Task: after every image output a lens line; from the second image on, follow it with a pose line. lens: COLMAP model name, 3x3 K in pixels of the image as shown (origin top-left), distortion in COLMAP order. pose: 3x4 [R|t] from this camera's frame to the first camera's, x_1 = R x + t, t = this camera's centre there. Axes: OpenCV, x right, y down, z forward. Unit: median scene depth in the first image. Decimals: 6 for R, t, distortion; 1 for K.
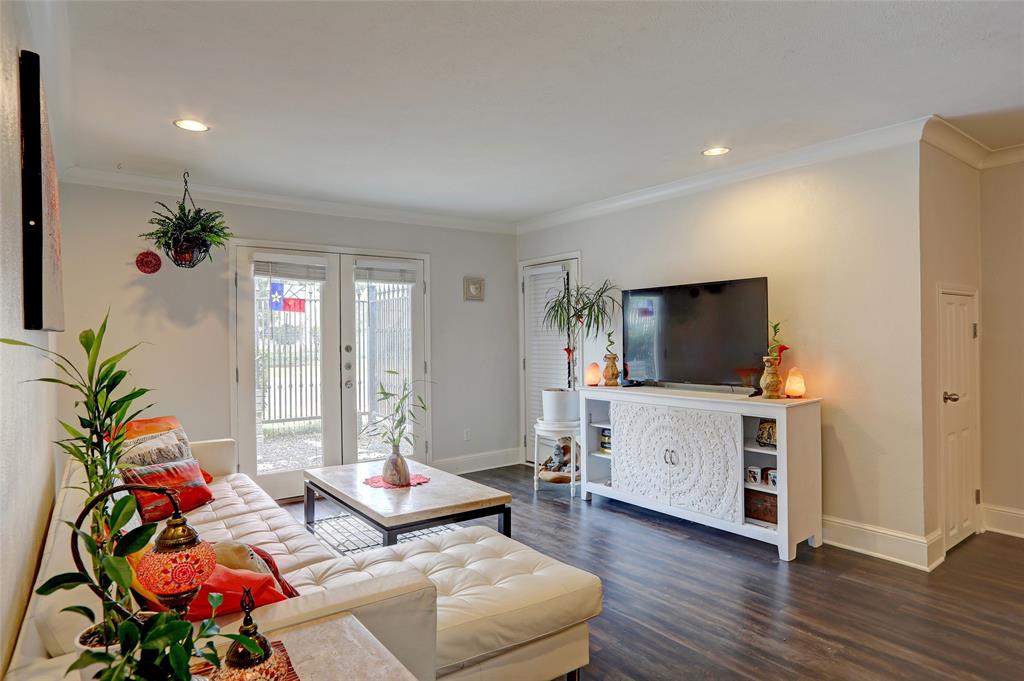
lens RADIAL K [[592.5, 0, 509.1], [0, 592.5, 335.4], [0, 0, 1]] dist [-0.052730, 0.025513]
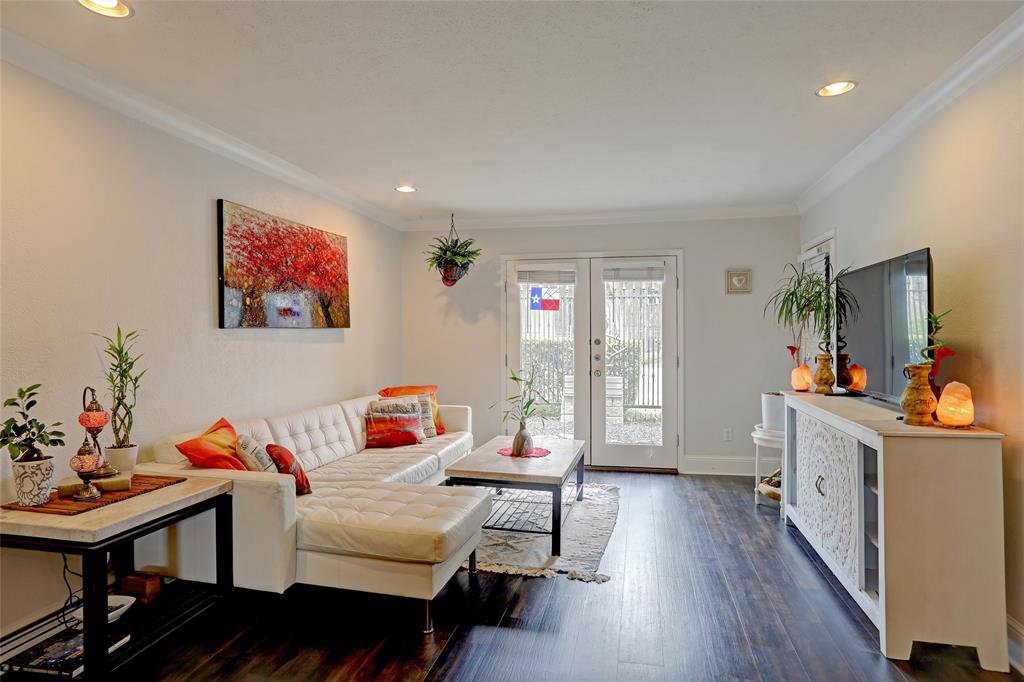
lens RADIAL K [[592.5, 0, 493.7], [0, 592.5, 333.9], [0, 0, 1]] dist [-0.052730, 0.025513]
pose [[0.638102, 0.009013, -0.769899, 0.491150], [-0.002495, 0.999950, 0.009638, -0.003436], [0.769948, -0.004229, 0.638093, 0.133409]]
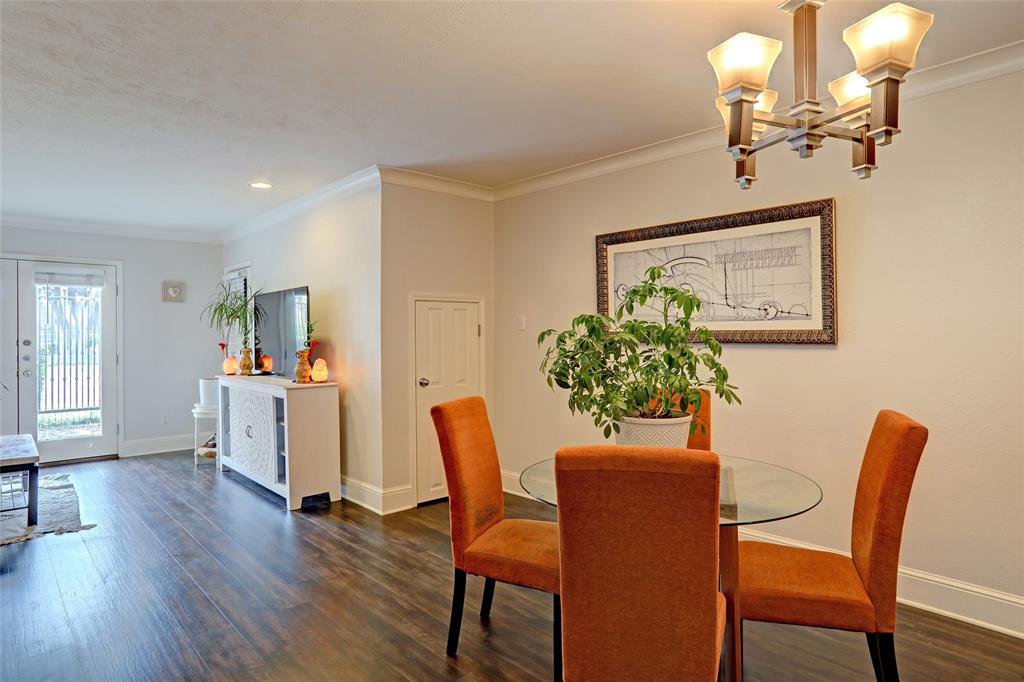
lens RADIAL K [[592.5, 0, 517.3], [0, 592.5, 337.9], [0, 0, 1]] dist [-0.052730, 0.025513]
pose [[0.994470, 0.005409, 0.104884, 0.579743], [-0.006238, 0.999952, 0.007582, -0.002041], [-0.104838, -0.008195, 0.994456, -0.226996]]
